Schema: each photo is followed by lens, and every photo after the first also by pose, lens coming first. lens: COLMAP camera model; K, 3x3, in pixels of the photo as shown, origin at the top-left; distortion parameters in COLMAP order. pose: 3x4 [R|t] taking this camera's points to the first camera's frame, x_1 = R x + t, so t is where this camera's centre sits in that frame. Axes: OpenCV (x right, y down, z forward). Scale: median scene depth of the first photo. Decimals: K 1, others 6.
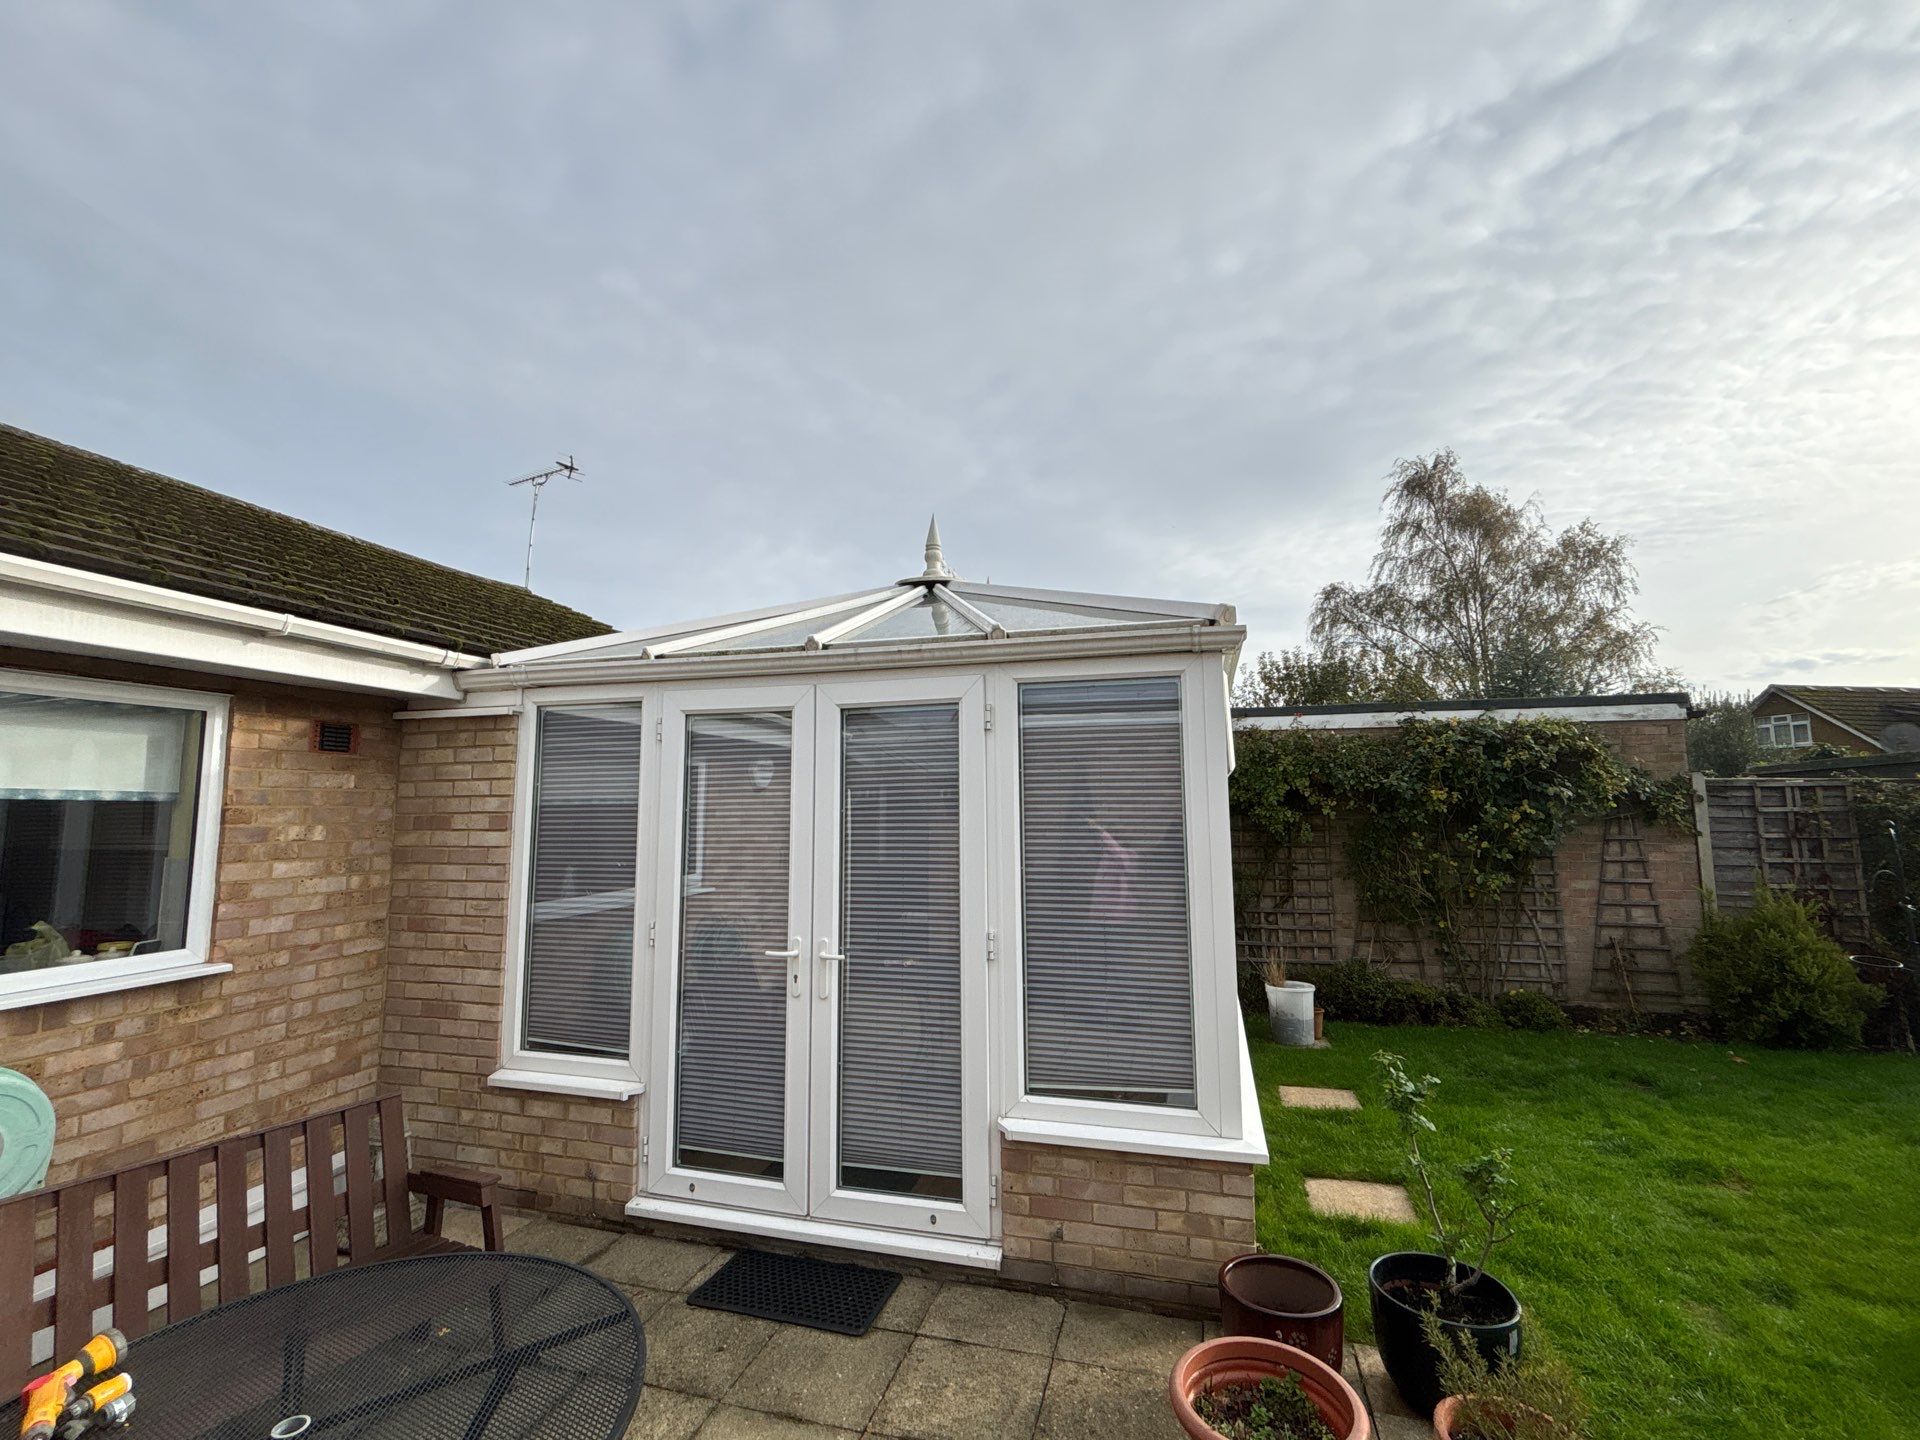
lens RADIAL K [[844.4, 0, 949.1], [0, 844.4, 716.7], [0, 0, 1]] dist [-0.001256, -0.000396]
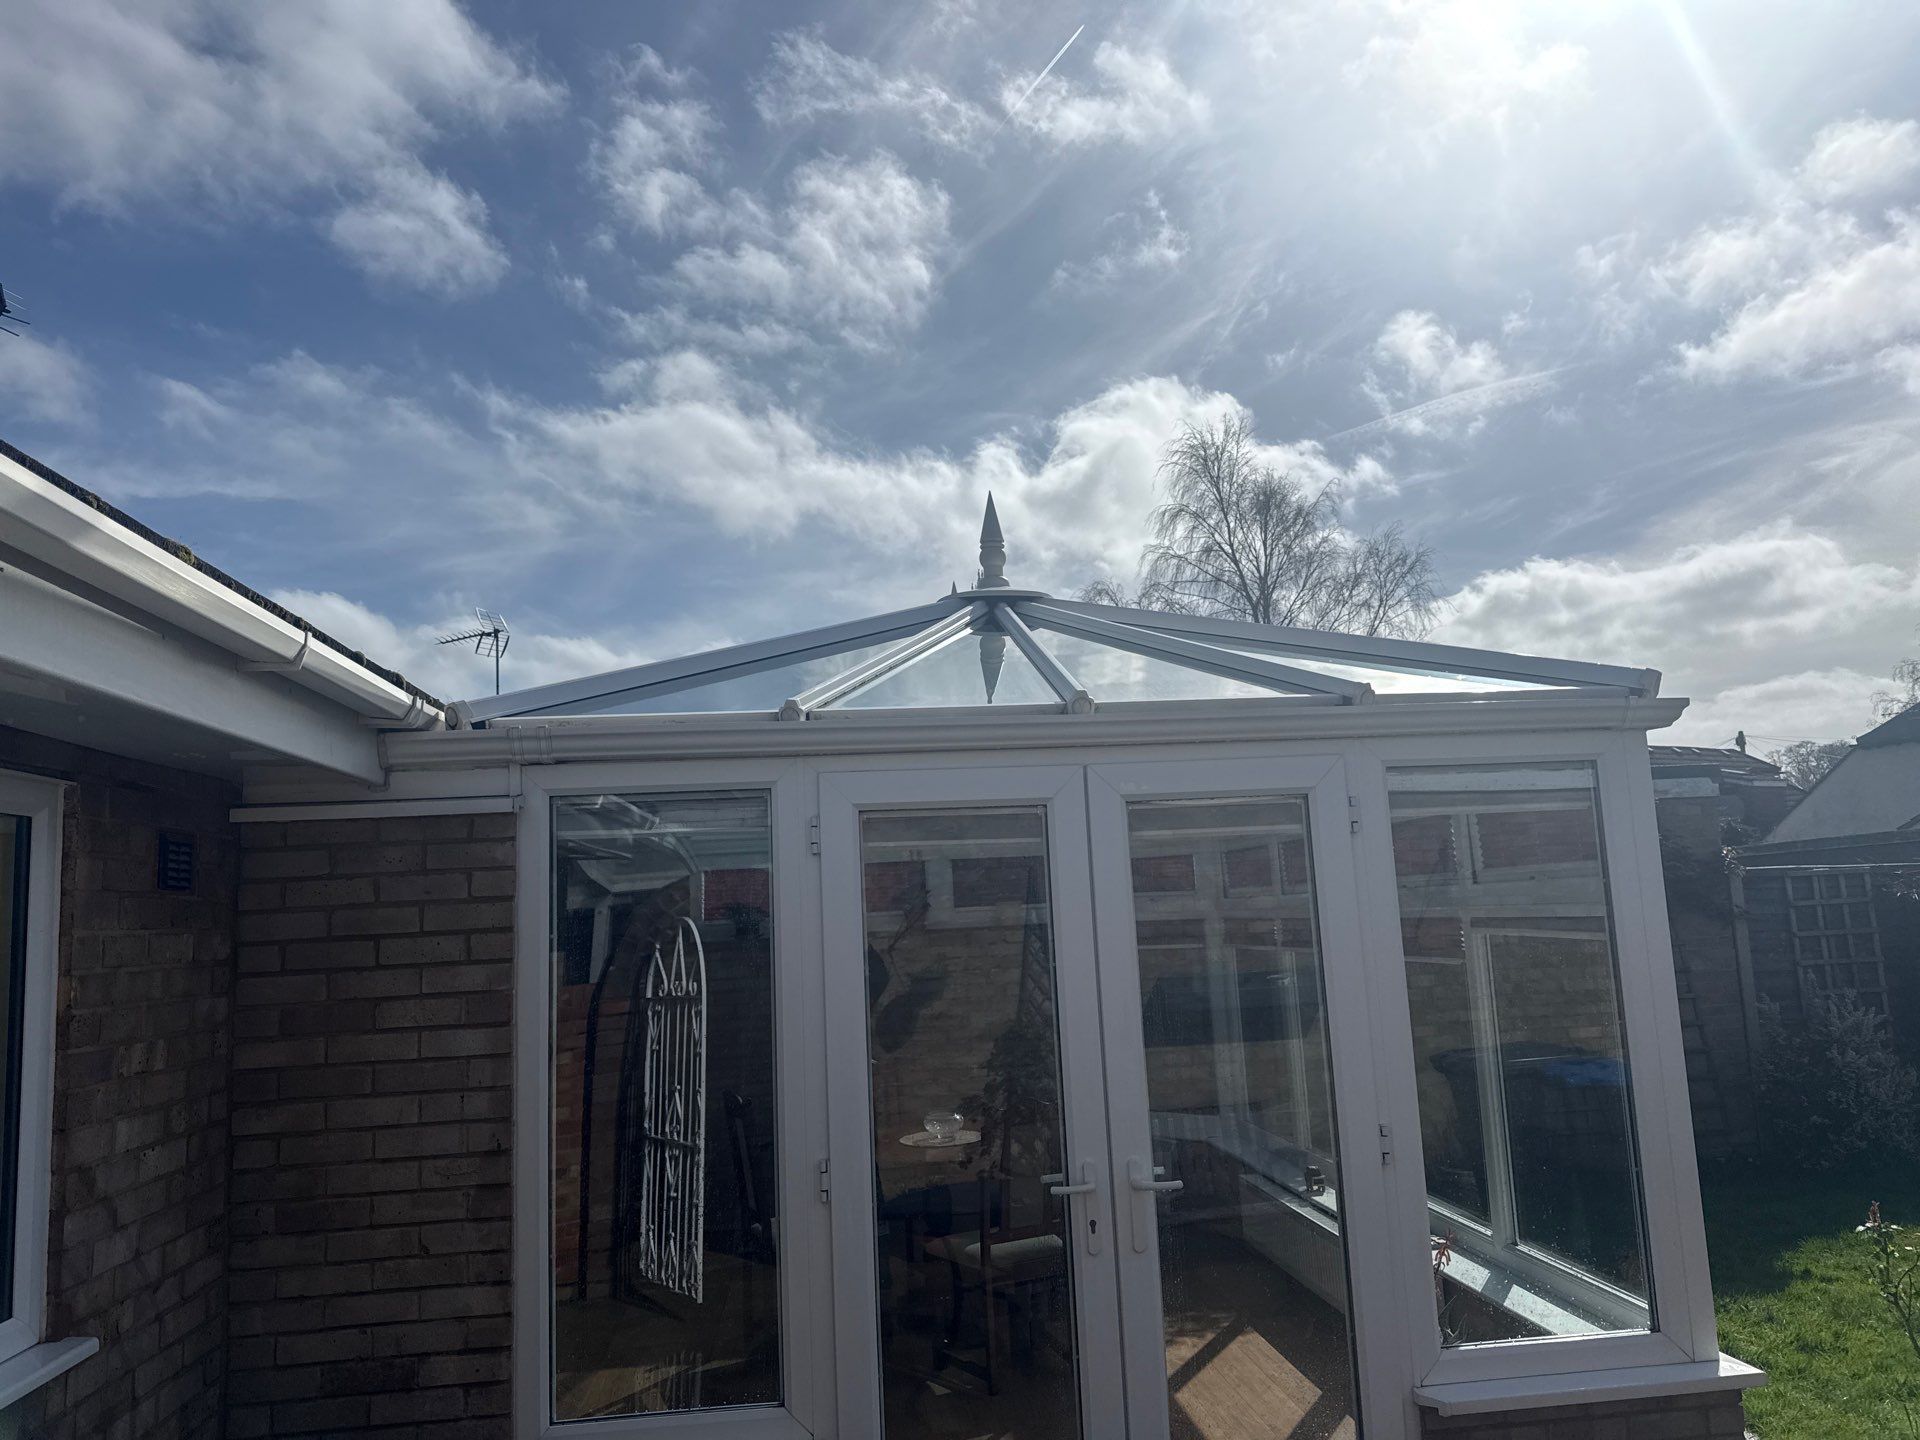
lens RADIAL K [[1377.9, 0, 957.4], [0, 1377.9, 739.5], [0, 0, 1]] dist [0.010030, 0.004827]
pose [[0.924849, 0.011874, 0.380148, -0.583814], [-0.001938, 0.999647, -0.026510, -0.026753], [-0.380329, 0.023781, 0.924546, 0.053753]]
